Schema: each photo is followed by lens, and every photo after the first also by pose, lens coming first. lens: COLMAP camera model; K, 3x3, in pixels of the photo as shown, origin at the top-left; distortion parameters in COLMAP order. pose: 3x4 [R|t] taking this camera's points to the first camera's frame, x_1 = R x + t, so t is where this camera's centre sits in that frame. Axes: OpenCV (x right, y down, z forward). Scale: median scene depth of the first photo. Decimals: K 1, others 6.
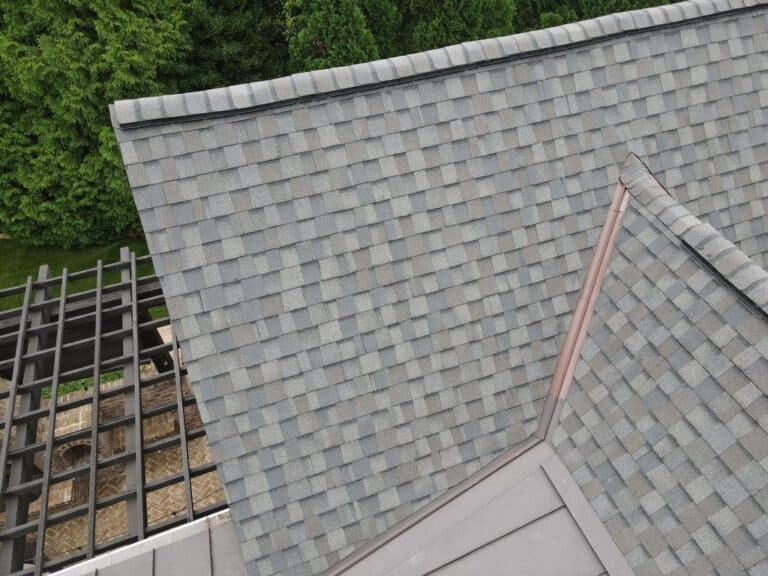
lens RADIAL K [[558.0, 0, 386.7], [0, 558.0, 290.3], [0, 0, 1]] dist [0.009514, 0.005526]
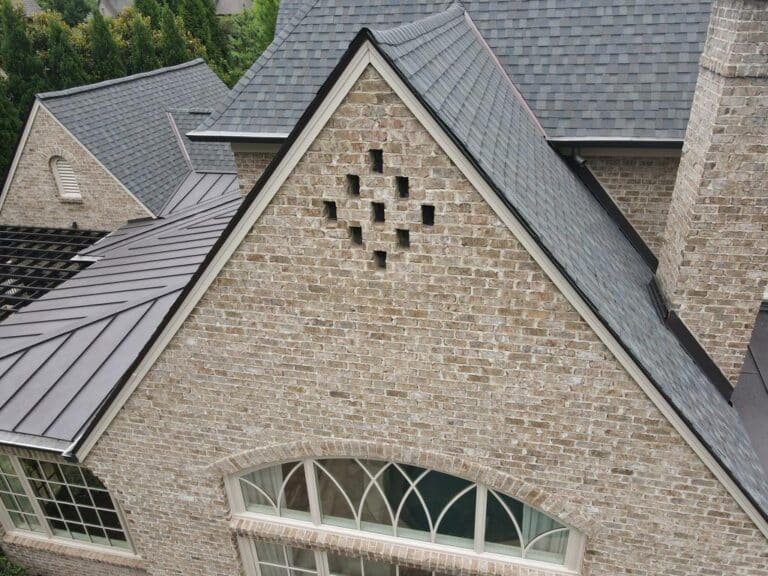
lens RADIAL K [[560.1, 0, 385.5], [0, 560.1, 289.6], [0, 0, 1]] dist [0.012462, 0.003395]
pose [[0.540394, -0.380748, 0.750337, -2.228826], [0.613430, 0.788652, -0.041604, 1.958764], [-0.575914, 0.482762, 0.659745, -1.851870]]
